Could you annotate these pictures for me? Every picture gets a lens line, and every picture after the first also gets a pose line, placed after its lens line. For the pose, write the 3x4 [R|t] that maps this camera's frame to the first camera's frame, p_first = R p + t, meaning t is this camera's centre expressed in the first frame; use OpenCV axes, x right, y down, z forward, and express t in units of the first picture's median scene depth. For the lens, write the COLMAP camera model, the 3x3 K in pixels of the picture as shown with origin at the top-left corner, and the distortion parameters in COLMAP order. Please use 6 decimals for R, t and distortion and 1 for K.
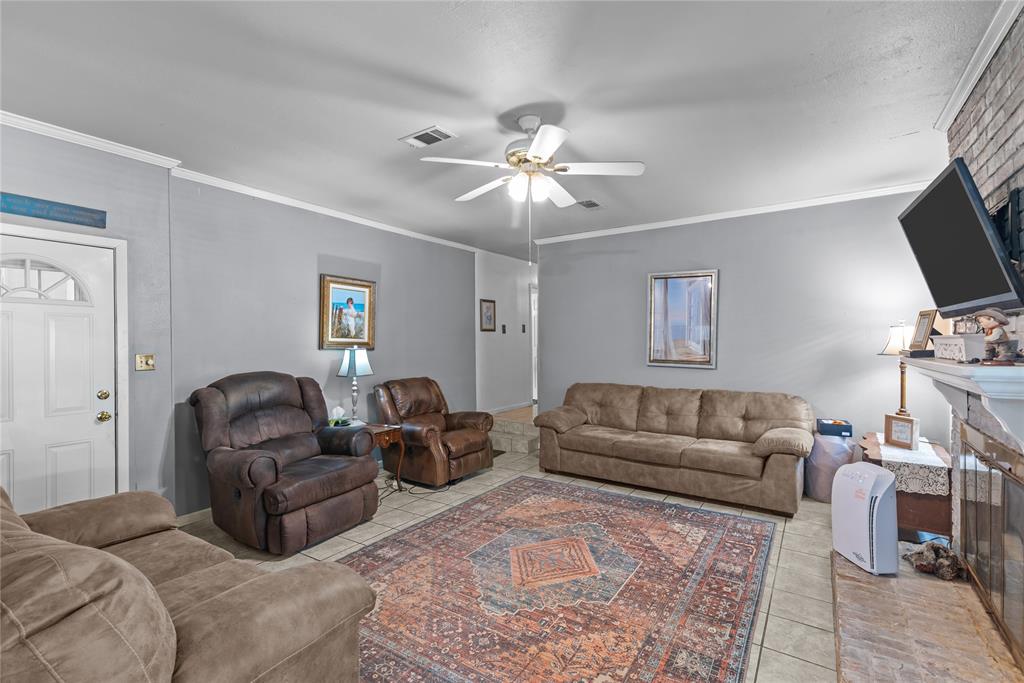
lens RADIAL K [[475.7, 0, 516.5], [0, 475.7, 335.8], [0, 0, 1]] dist [0.001183, -0.001212]
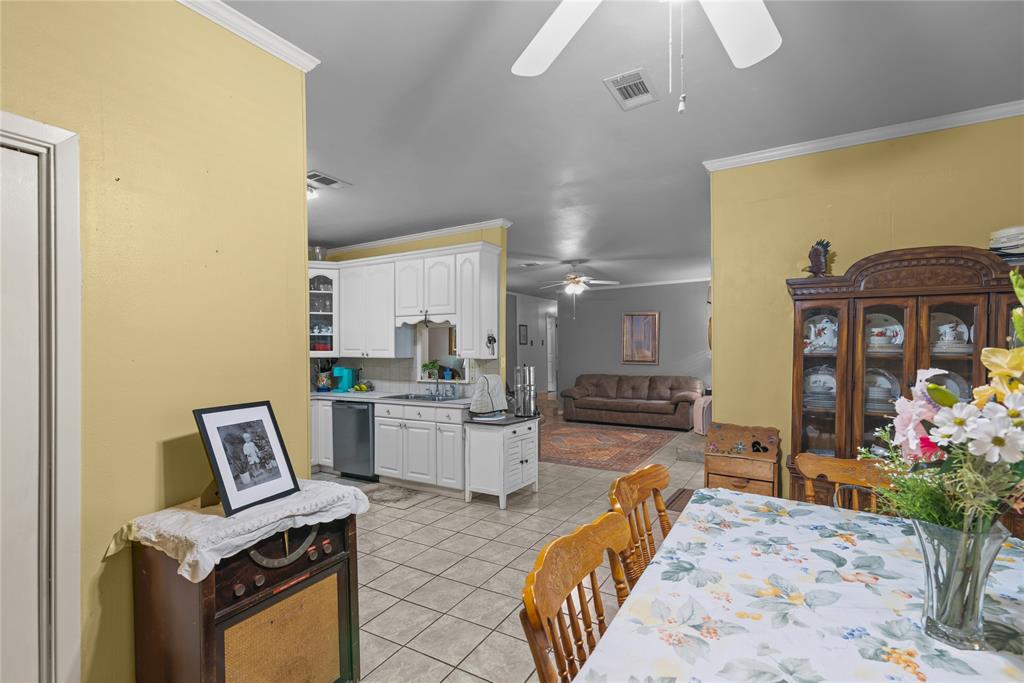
lens RADIAL K [[475.7, 0, 510.7], [0, 475.7, 347.0], [0, 0, 1]] dist [0.001183, -0.001212]
pose [[0.999465, -0.002479, 0.032600, -0.217681], [0.002468, 0.999997, 0.000386, -0.002849], [-0.032601, -0.000305, 0.999468, -0.837652]]
